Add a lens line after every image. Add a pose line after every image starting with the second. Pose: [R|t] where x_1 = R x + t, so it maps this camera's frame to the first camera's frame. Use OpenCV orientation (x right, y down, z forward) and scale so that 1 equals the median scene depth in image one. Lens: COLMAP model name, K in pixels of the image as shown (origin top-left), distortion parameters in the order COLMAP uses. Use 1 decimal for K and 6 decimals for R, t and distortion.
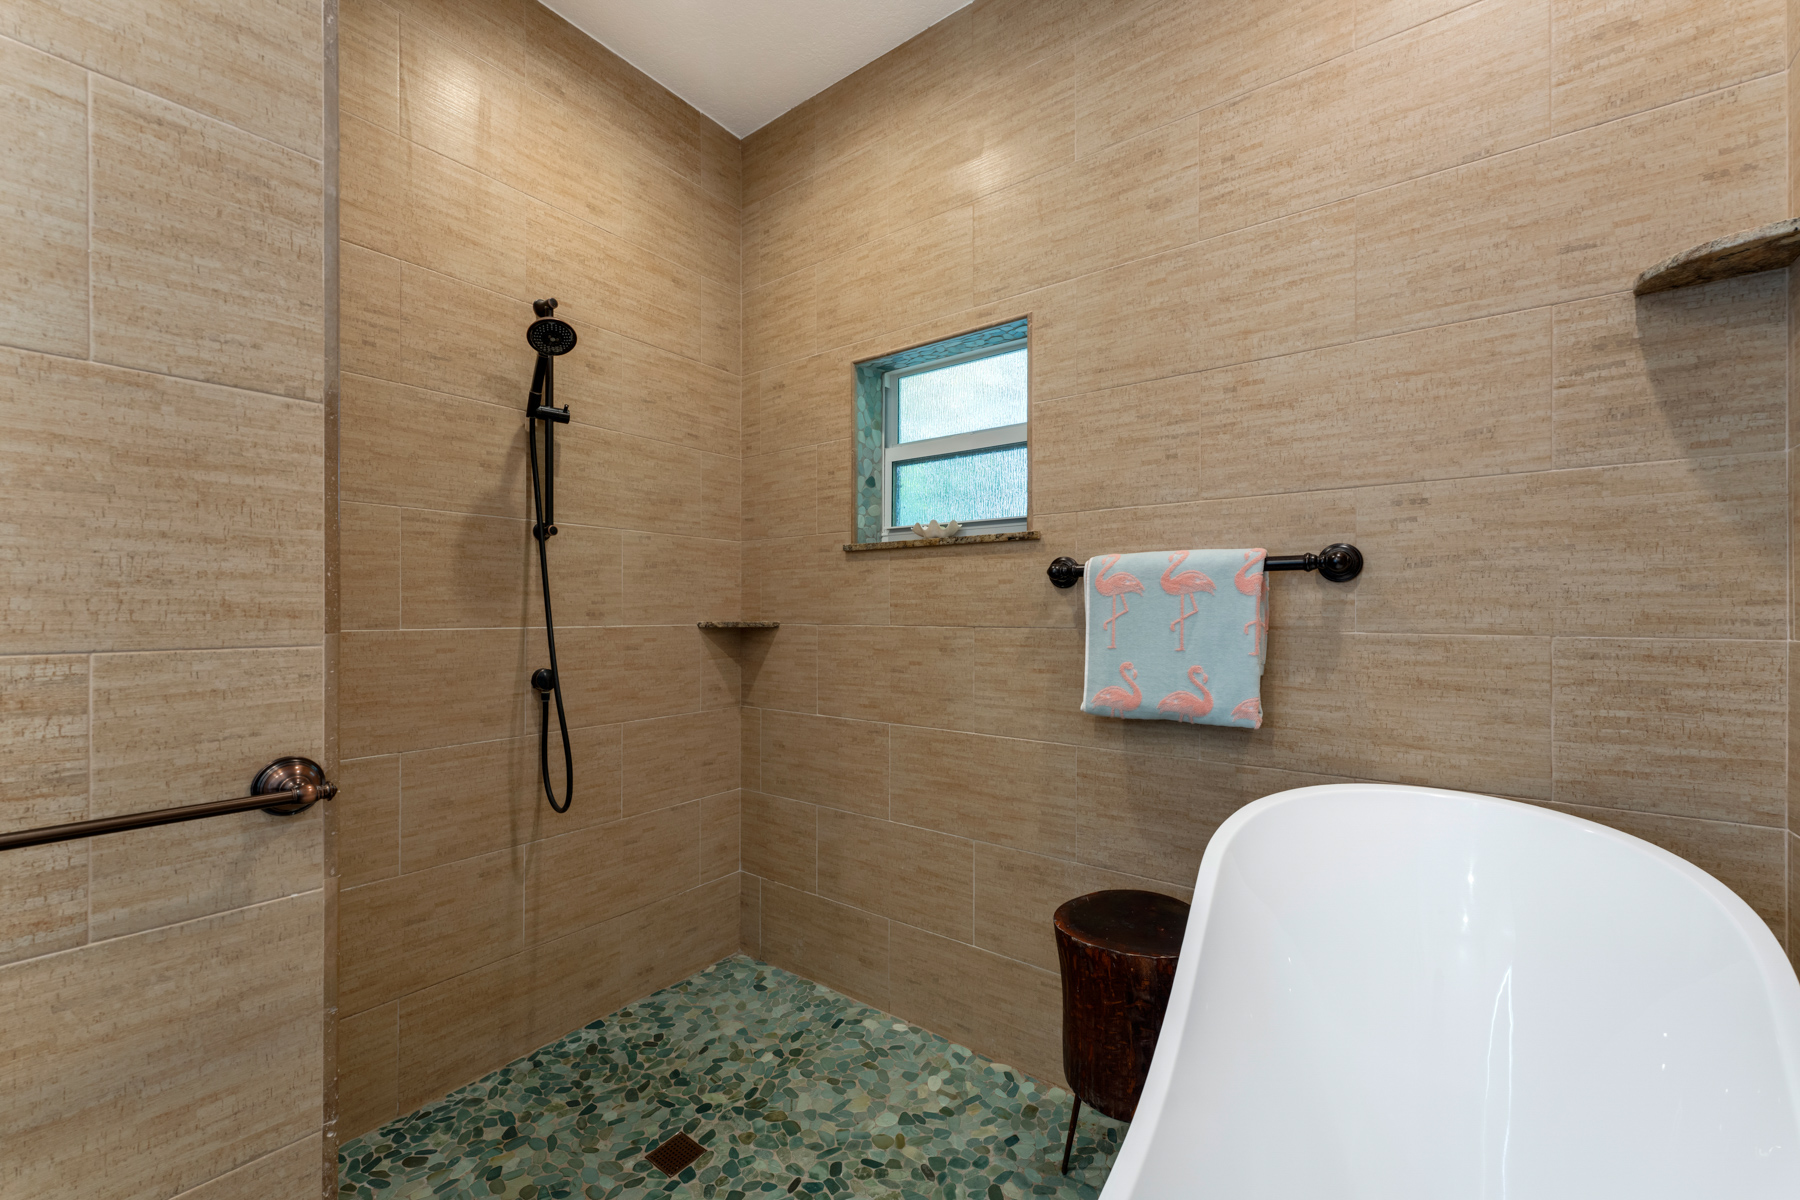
lens RADIAL K [[746.3, 0, 888.1], [0, 746.3, 600.5], [0, 0, 1]] dist [0.011071, -0.000102]
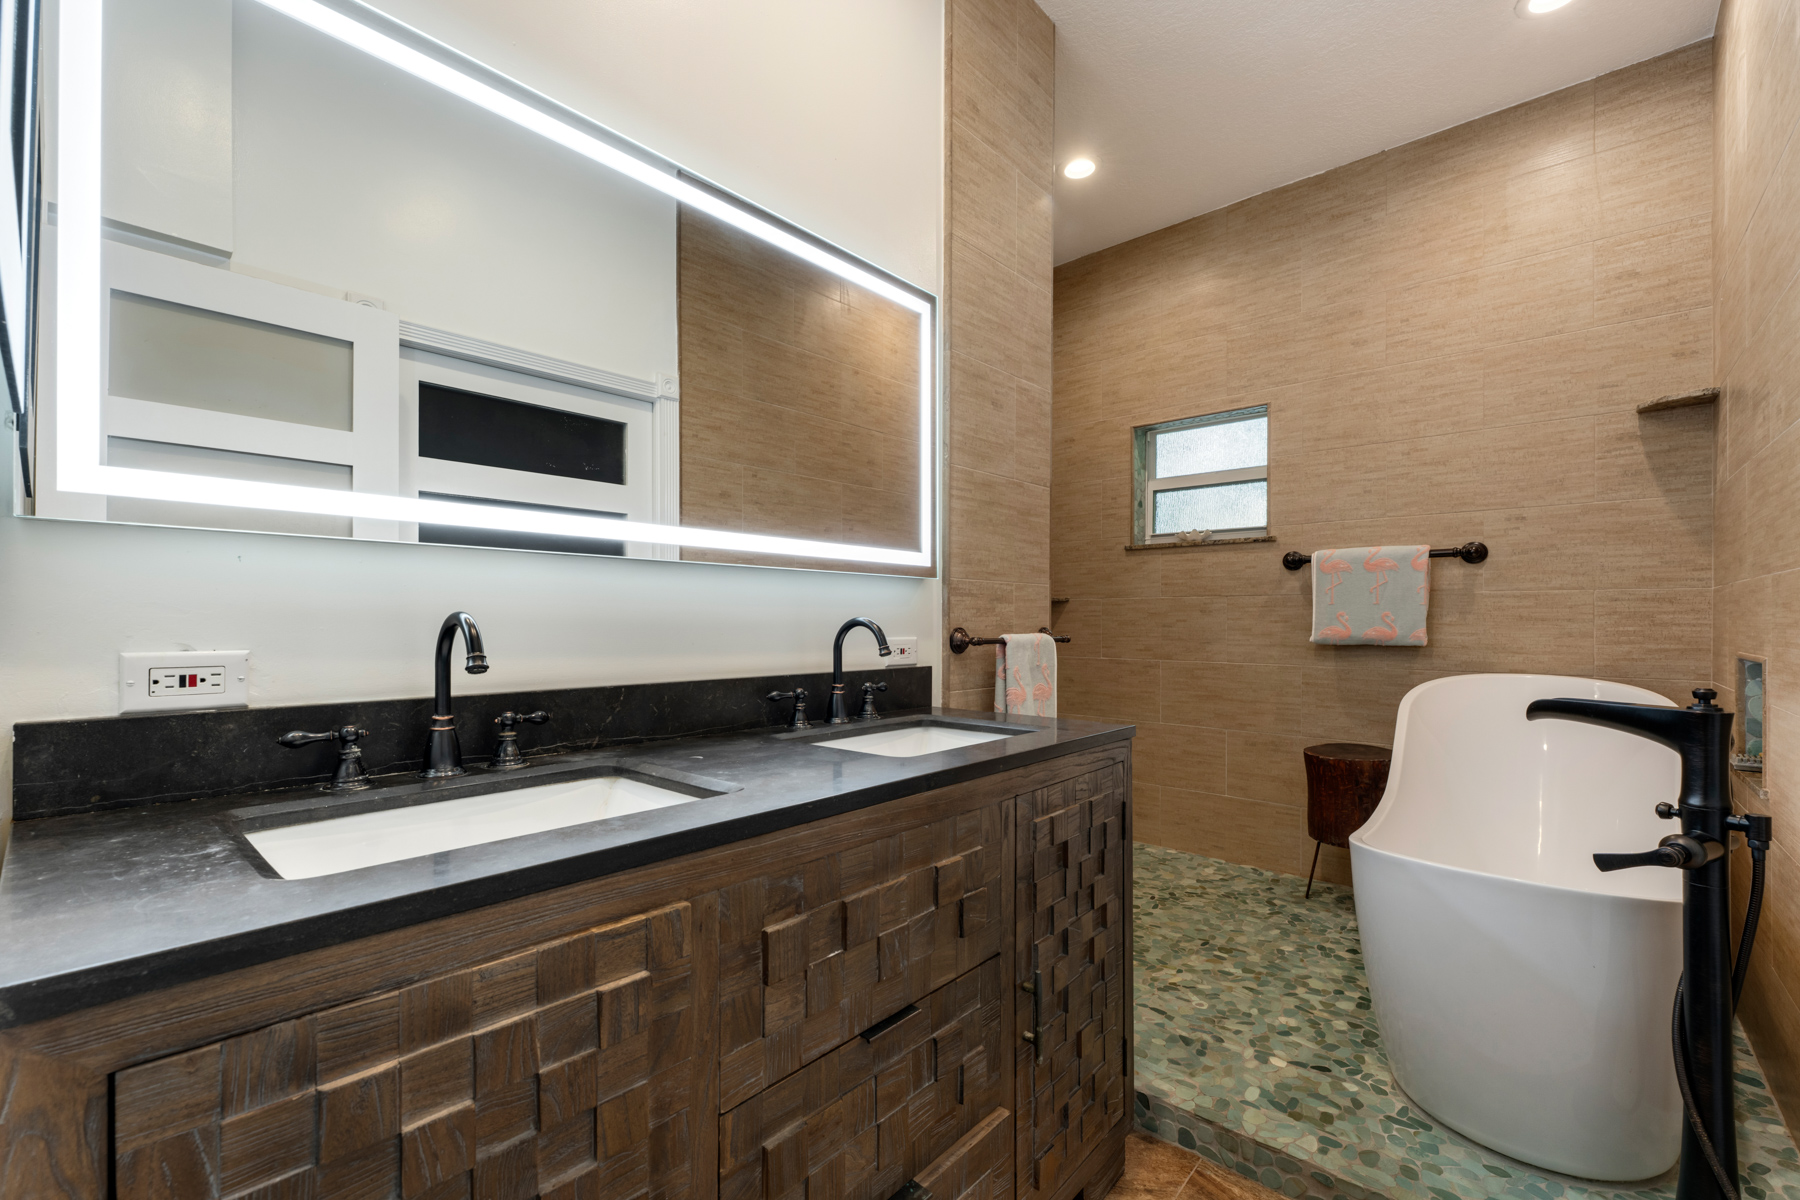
lens RADIAL K [[746.3, 0, 912.3], [0, 746.3, 606.3], [0, 0, 1]] dist [0.011071, -0.000102]
pose [[0.997544, 0.006110, -0.069782, -0.559491], [-0.006507, 0.999964, -0.005464, 0.088408], [0.069747, 0.005904, 0.997547, -0.809385]]
